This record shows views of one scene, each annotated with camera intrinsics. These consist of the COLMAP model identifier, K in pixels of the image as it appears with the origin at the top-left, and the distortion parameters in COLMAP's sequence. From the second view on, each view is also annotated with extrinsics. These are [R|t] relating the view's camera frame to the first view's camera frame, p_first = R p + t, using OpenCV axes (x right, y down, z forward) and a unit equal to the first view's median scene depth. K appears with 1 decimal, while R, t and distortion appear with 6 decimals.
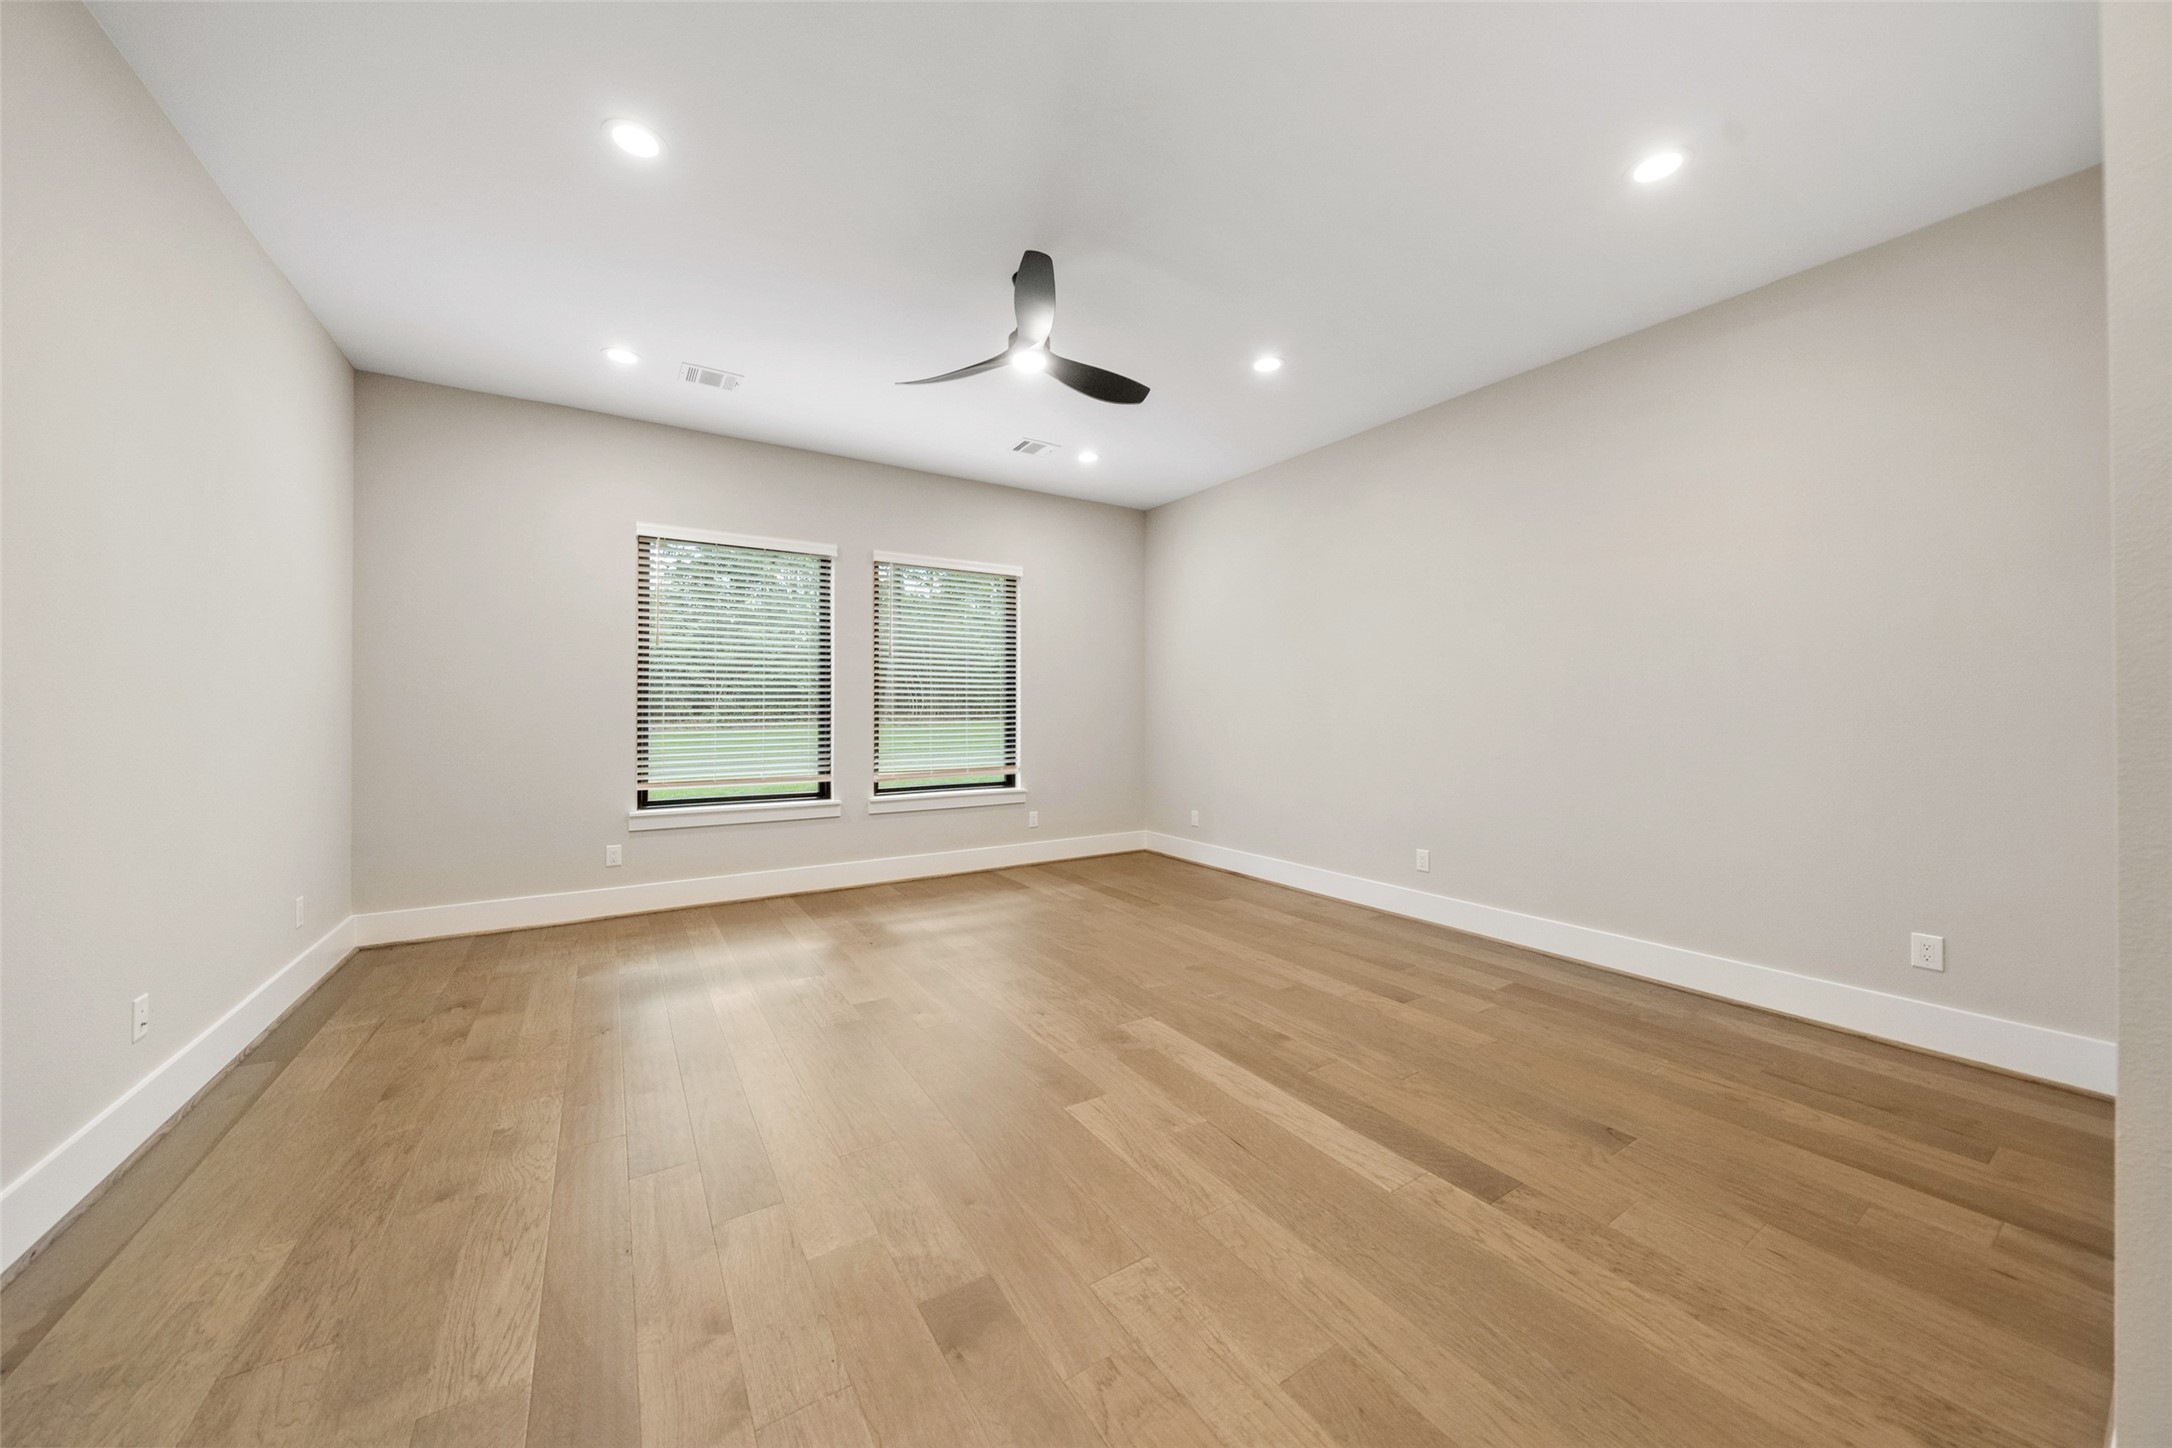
lens RADIAL K [[754.2, 0, 1084.5], [0, 754.2, 705.2], [0, 0, 1]] dist [-0.005808, -0.000078]
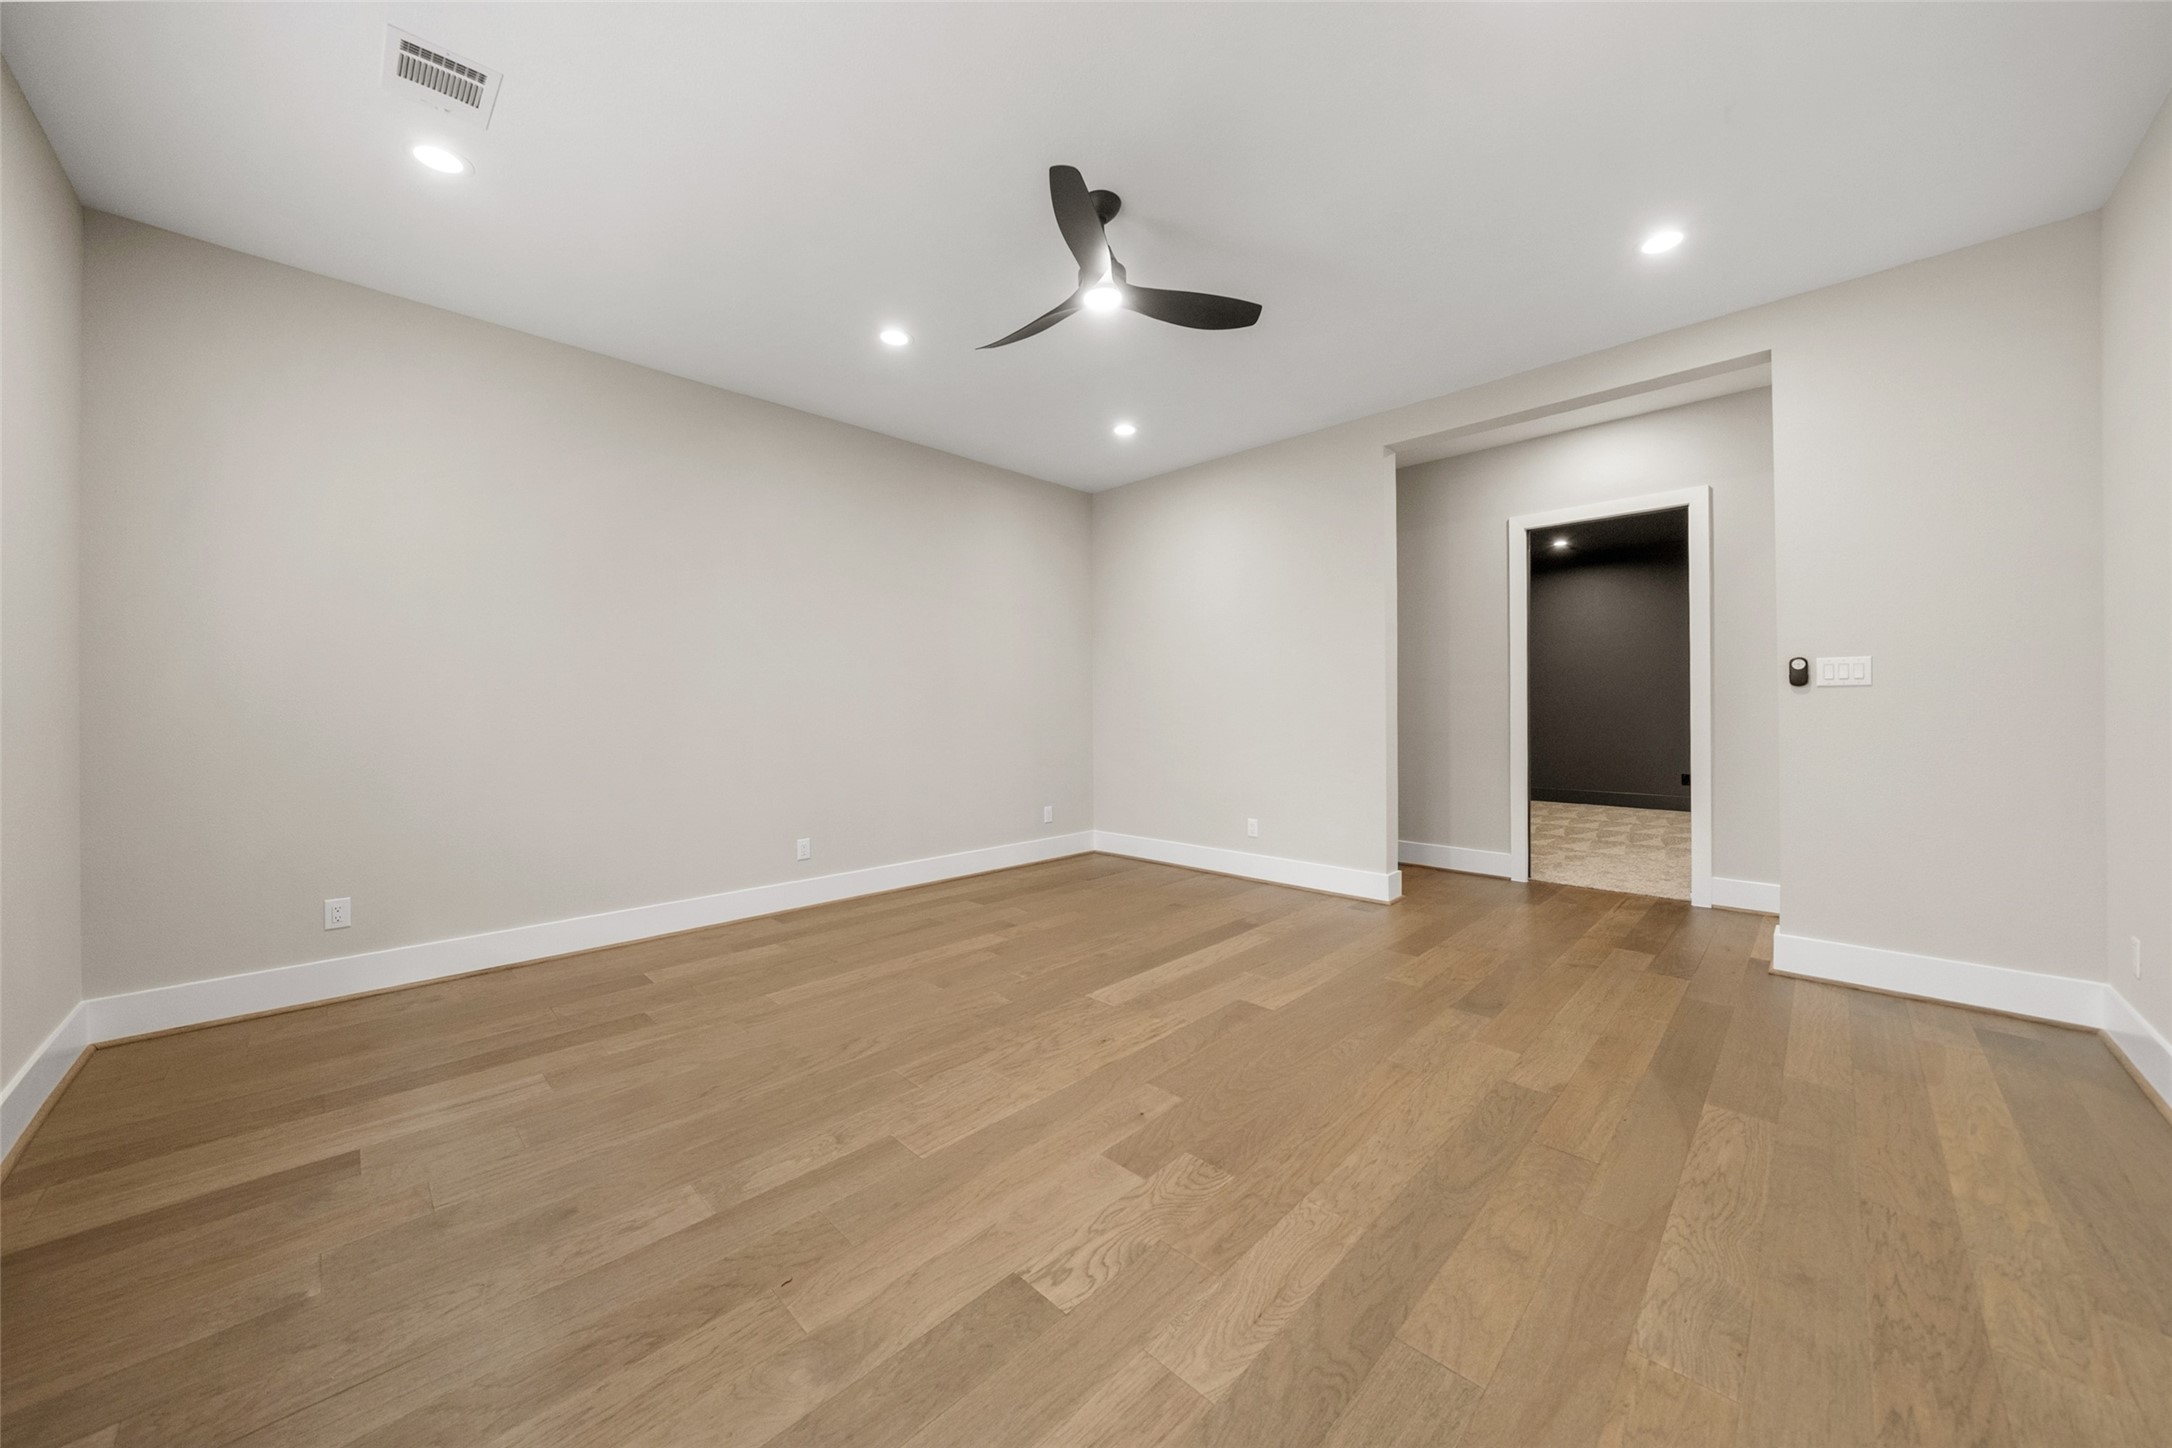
lens RADIAL K [[754.2, 0, 1084.5], [0, 754.2, 705.2], [0, 0, 1]] dist [-0.005808, -0.000078]
pose [[-0.223508, 0.001100, 0.974701, -0.956315], [-0.006242, 0.999977, -0.002560, 0.012540], [-0.974682, -0.006657, -0.223496, 1.266150]]
